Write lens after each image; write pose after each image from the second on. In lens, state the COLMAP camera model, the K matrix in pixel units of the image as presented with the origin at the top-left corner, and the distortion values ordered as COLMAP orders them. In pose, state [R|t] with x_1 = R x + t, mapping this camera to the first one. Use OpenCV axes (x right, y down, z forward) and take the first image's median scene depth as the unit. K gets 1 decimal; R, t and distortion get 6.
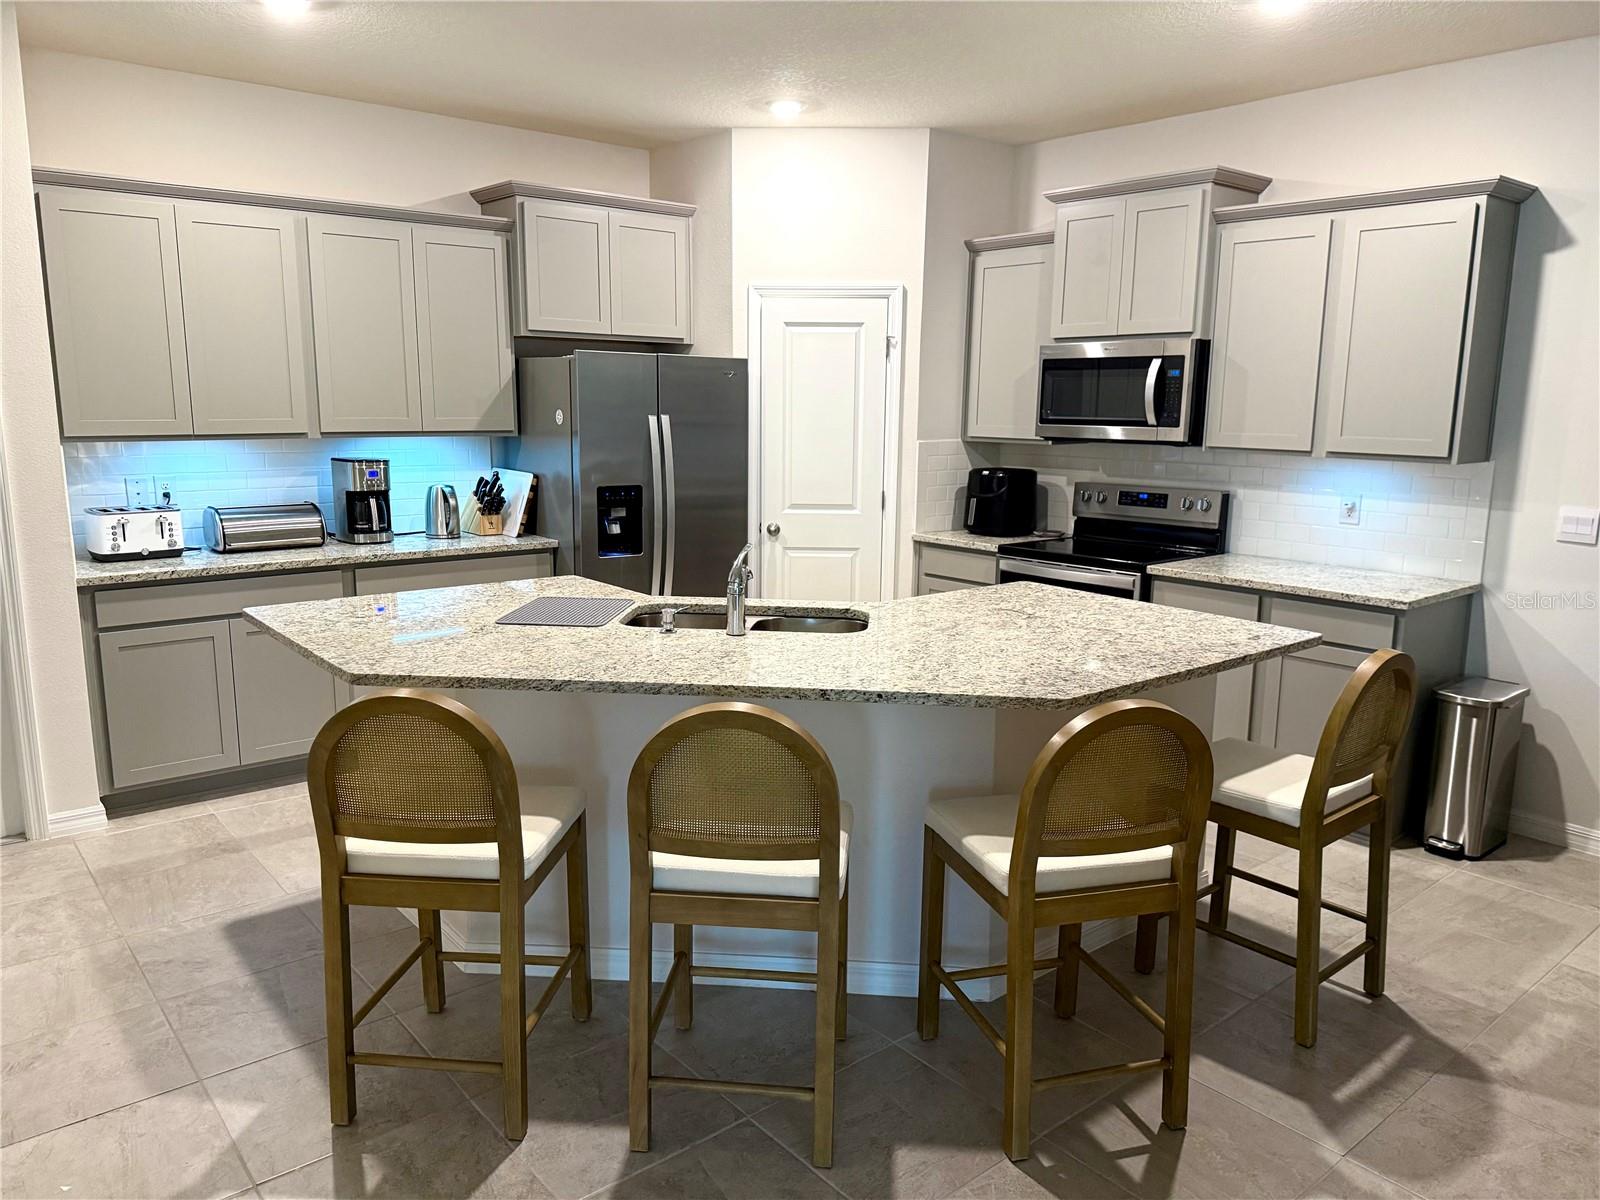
lens RADIAL K [[1128.0, 0, 801.4], [0, 1128.0, 607.3], [0, 0, 1]] dist [0.033932, -0.046324]
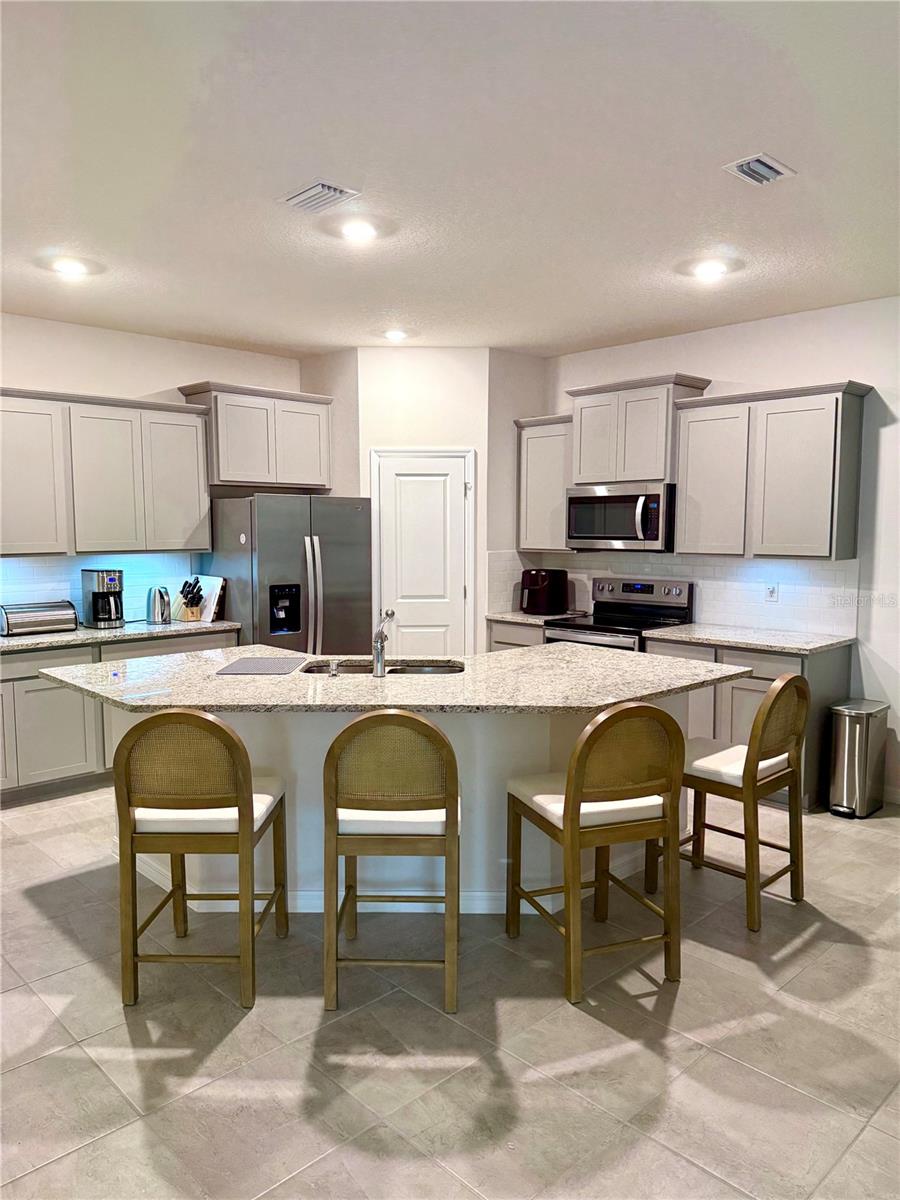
lens RADIAL K [[846.0, 0, 447.5], [0, 846.0, 604.1], [0, 0, 1]] dist [0.033932, -0.046324]
pose [[0.997585, -0.018530, 0.066932, -0.035365], [0.024454, 0.995749, -0.088799, 0.026778], [-0.065002, 0.090221, 0.993798, -0.135836]]
